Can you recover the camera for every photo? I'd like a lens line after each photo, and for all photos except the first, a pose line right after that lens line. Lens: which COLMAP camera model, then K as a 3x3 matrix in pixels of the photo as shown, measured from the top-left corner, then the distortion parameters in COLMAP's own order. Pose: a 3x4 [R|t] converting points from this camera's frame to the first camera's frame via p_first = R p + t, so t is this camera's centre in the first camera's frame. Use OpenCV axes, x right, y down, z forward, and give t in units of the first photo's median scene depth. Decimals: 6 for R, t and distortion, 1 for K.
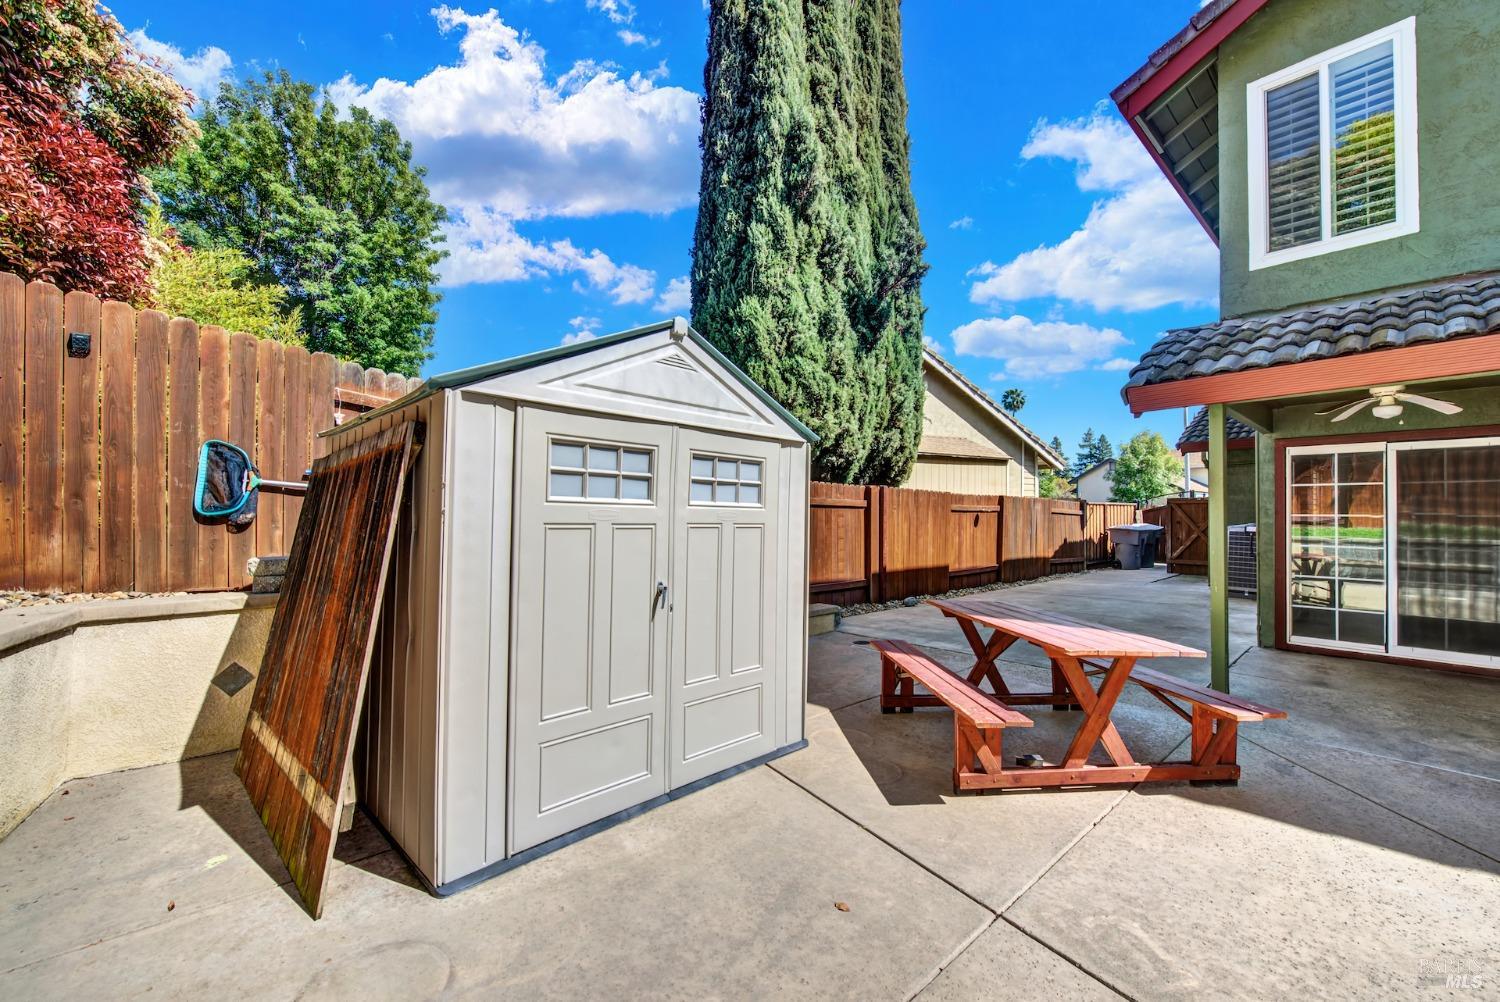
lens RADIAL K [[599.5, 0, 755.2], [0, 599.5, 509.3], [0, 0, 1]] dist [0.004499, -0.002618]
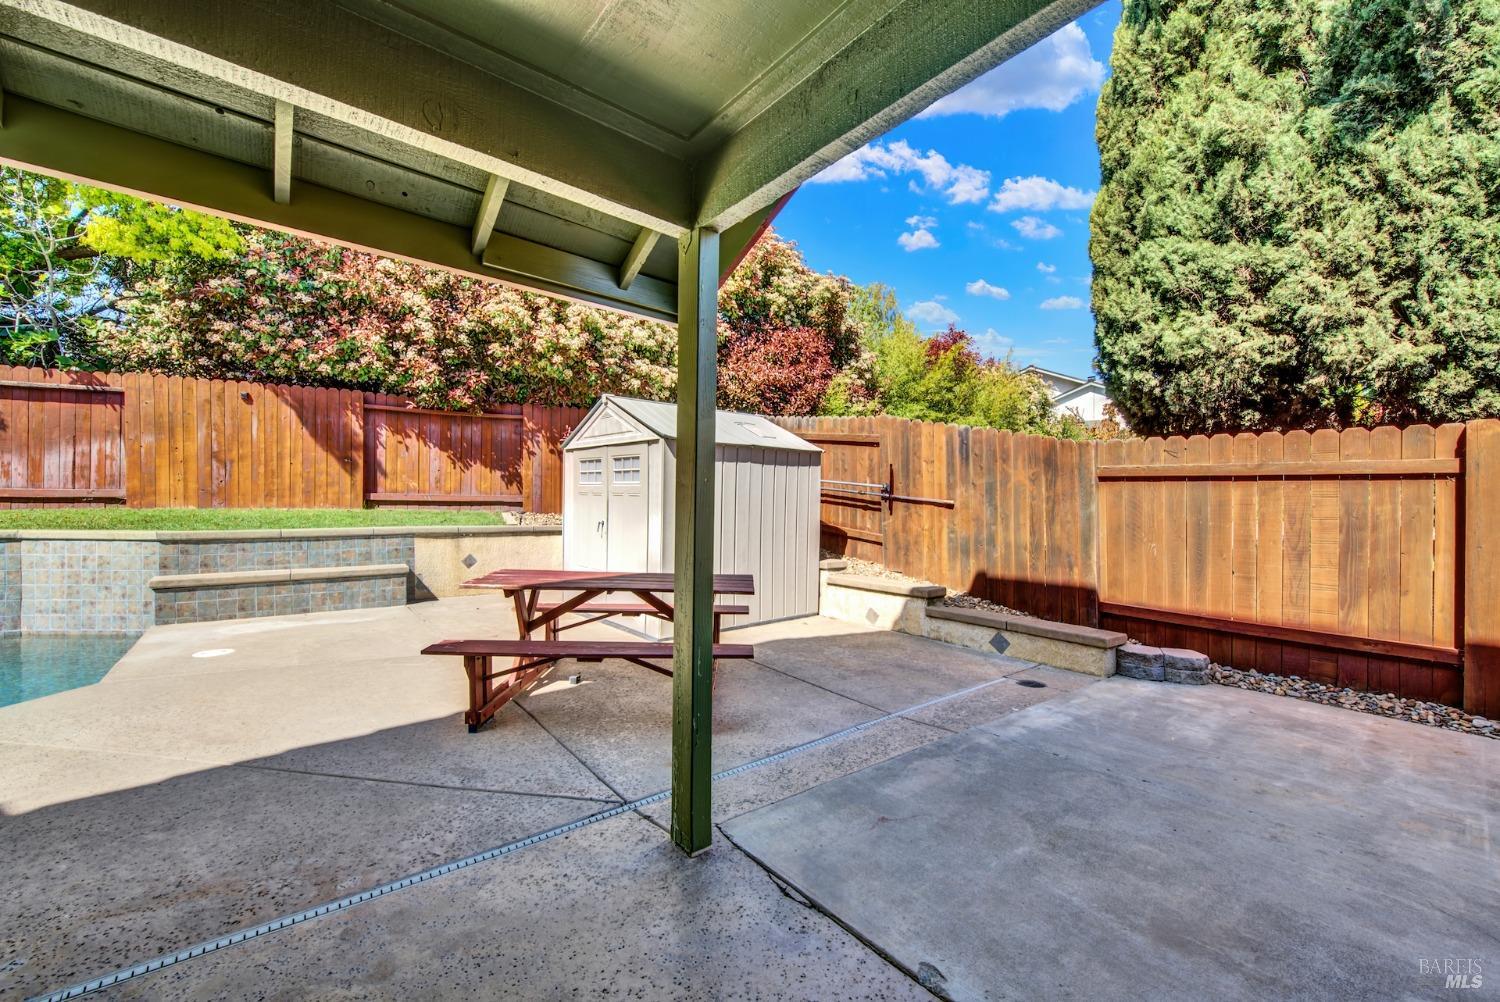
lens RADIAL K [[599.5, 0, 755.2], [0, 599.5, 509.3], [0, 0, 1]] dist [0.004499, -0.002618]
pose [[-0.069571, 0.006580, -0.997555, 0.735895], [-0.006468, 0.999954, 0.007047, 0.023914], [0.997556, 0.006942, -0.069525, 0.637862]]
